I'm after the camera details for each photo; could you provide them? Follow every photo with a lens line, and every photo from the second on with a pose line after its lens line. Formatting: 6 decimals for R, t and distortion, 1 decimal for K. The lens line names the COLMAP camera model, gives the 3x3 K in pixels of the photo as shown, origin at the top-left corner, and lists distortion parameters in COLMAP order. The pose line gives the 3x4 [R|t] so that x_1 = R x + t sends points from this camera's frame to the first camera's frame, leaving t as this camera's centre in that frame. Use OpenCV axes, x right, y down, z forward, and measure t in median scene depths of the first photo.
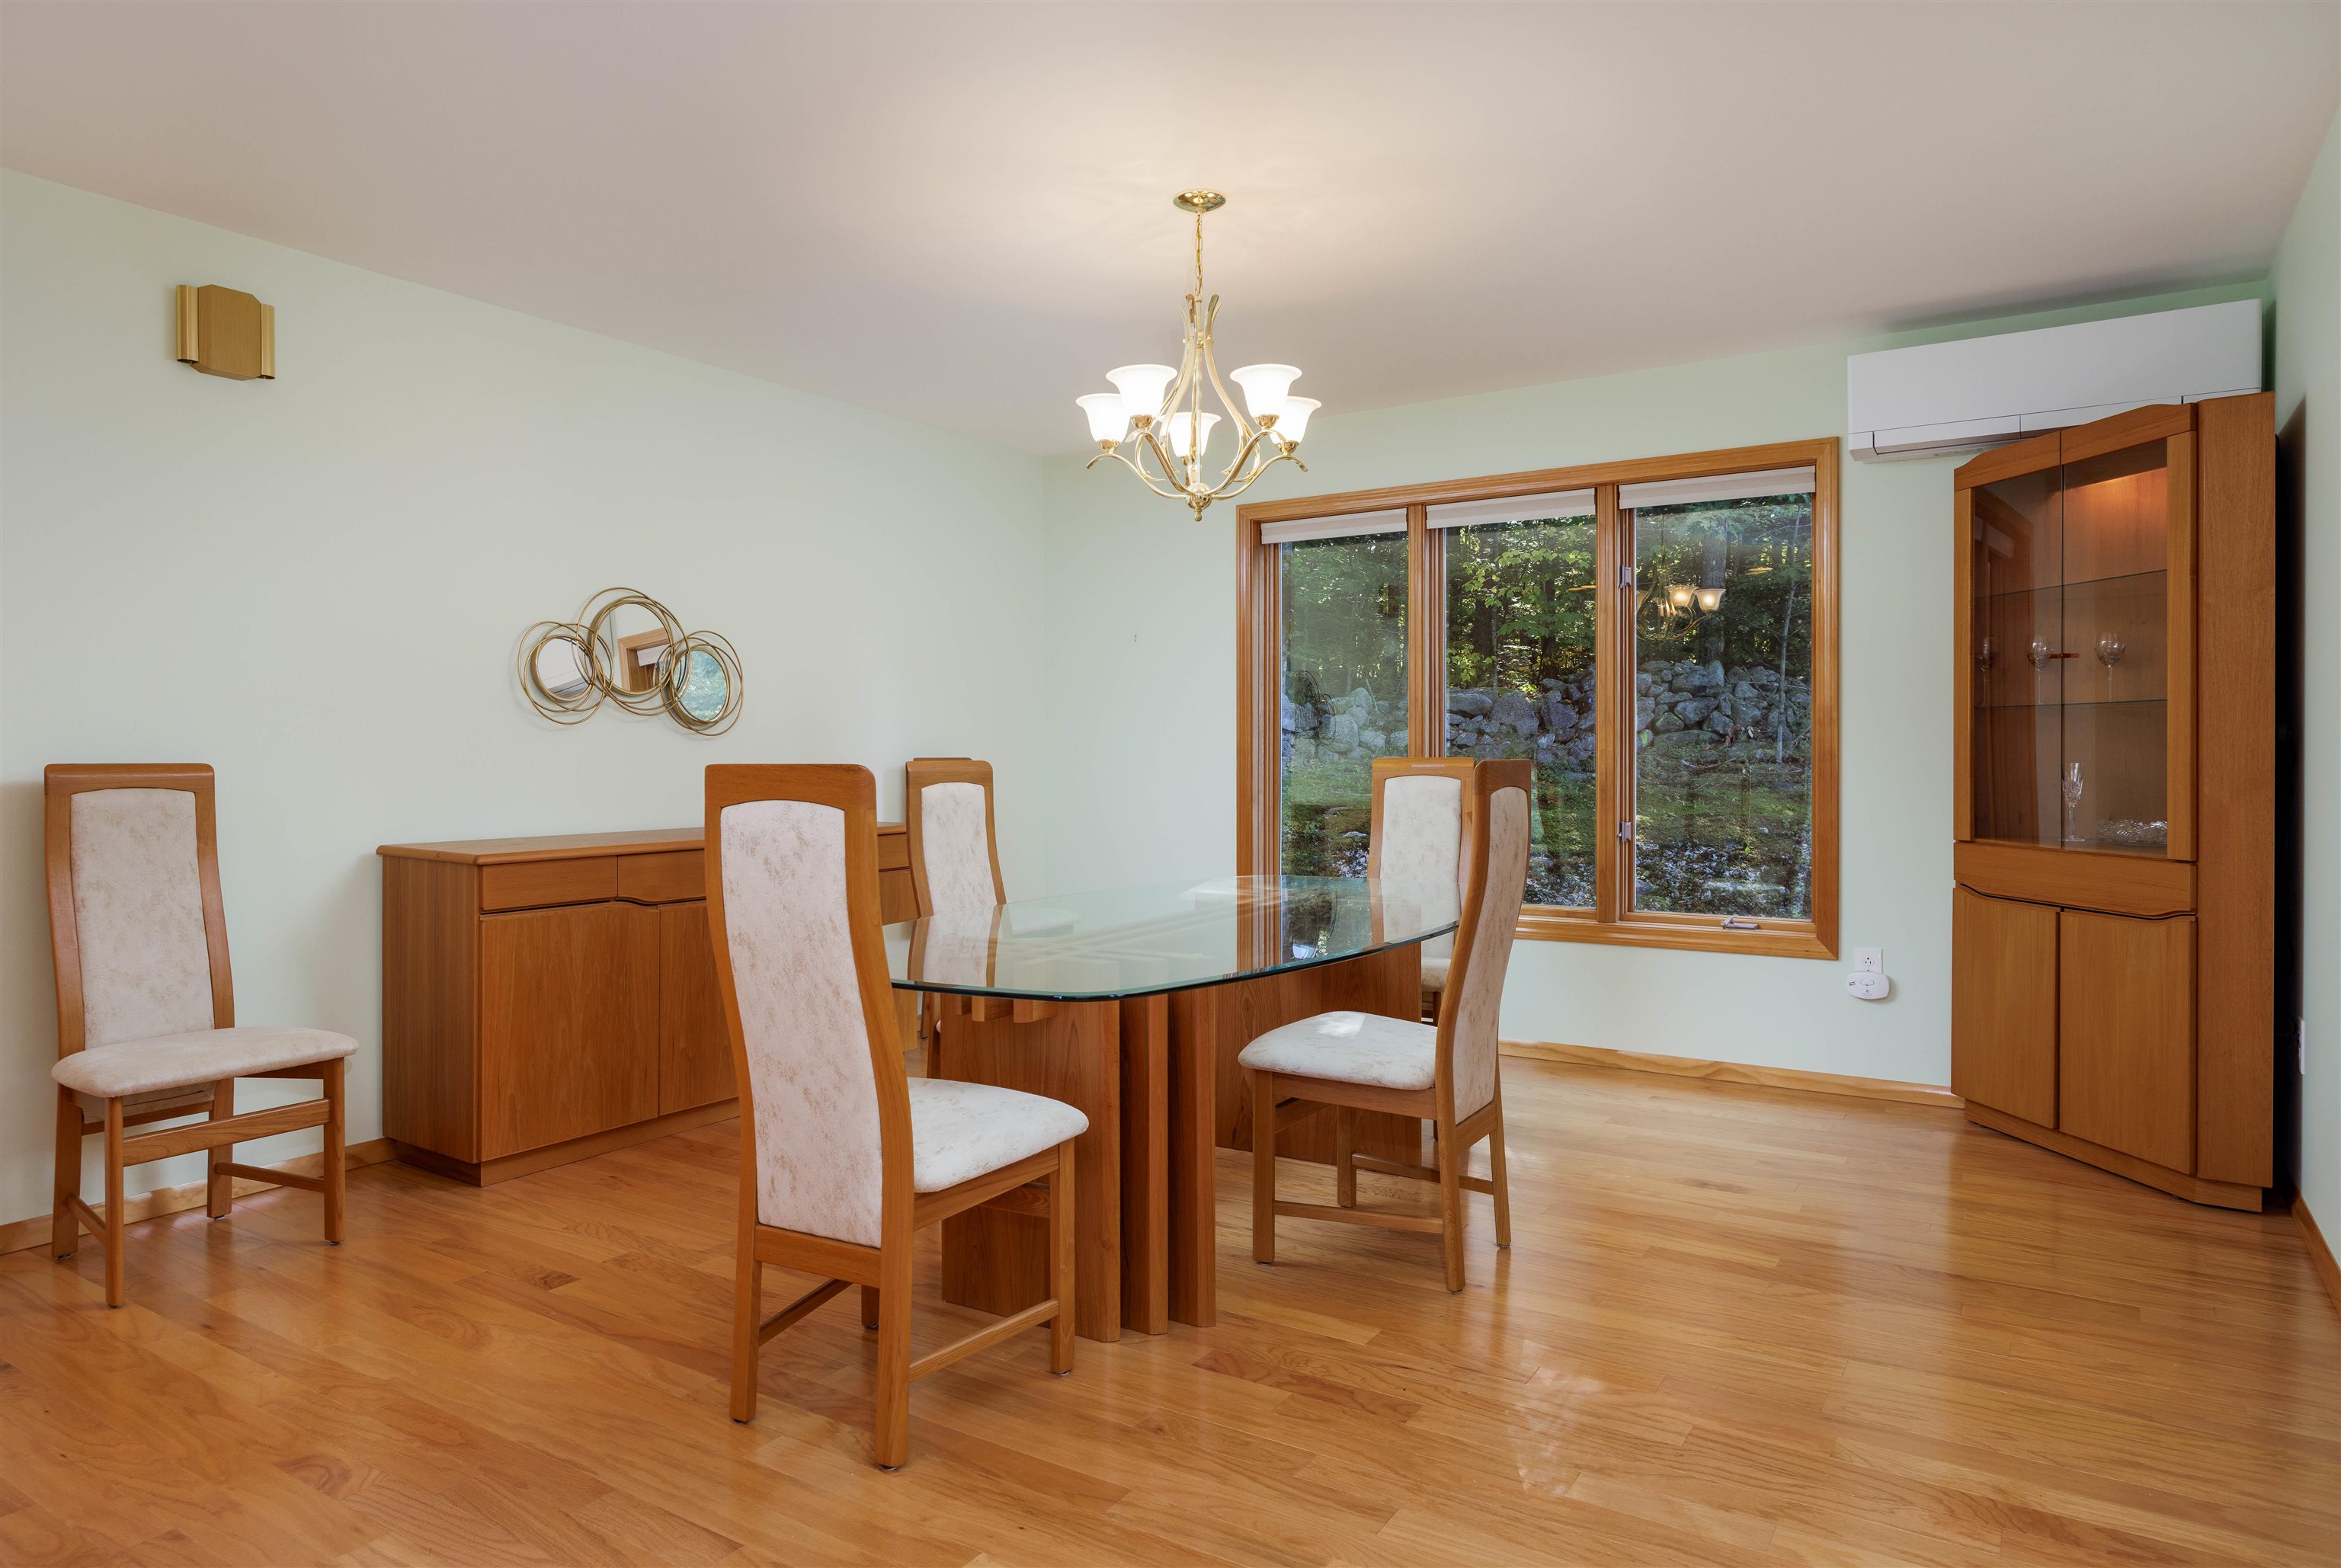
lens RADIAL K [[1469.4, 0, 1170.5], [0, 1469.4, 762.9], [0, 0, 1]] dist [-0.003058, -0.003444]
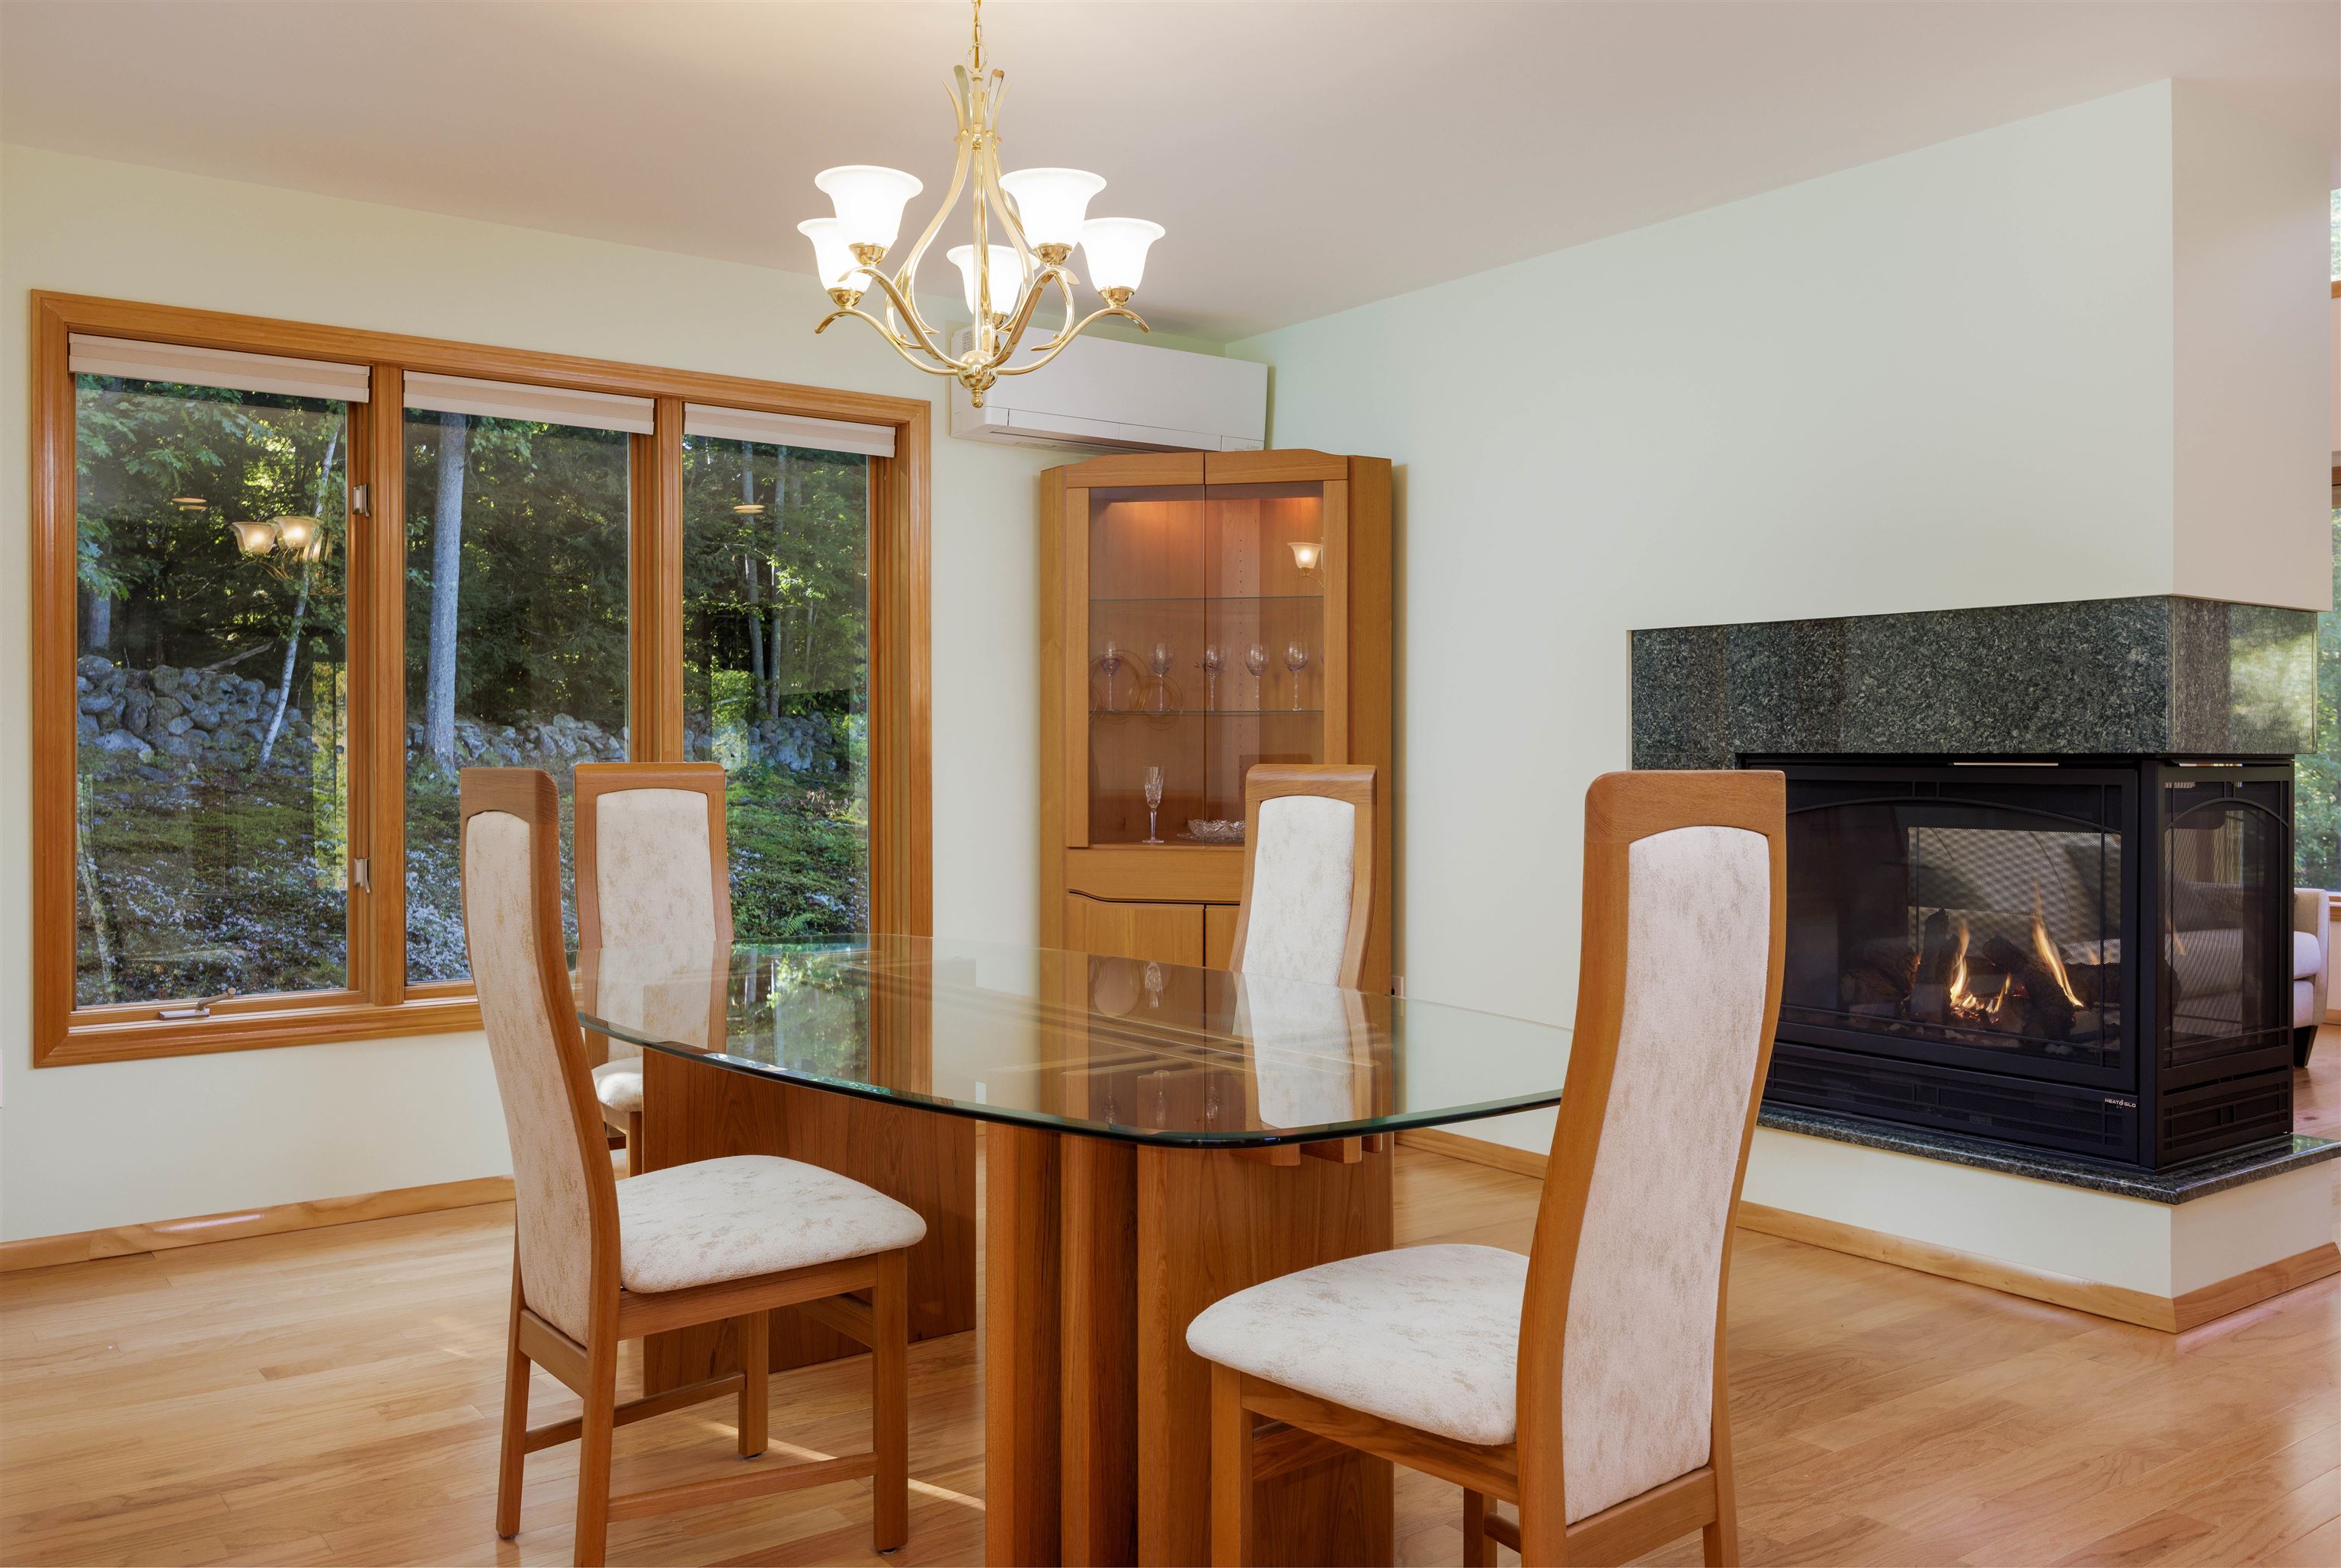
lens RADIAL K [[1889.3, 0, 1168.3], [0, 1889.3, 766.9], [0, 0, 1]] dist [0.008142, 0.001273]
pose [[0.338278, -0.003138, 0.941041, -1.163720], [0.005230, 0.999985, 0.001455, -0.003337], [-0.941032, 0.004429, 0.338289, 0.965530]]
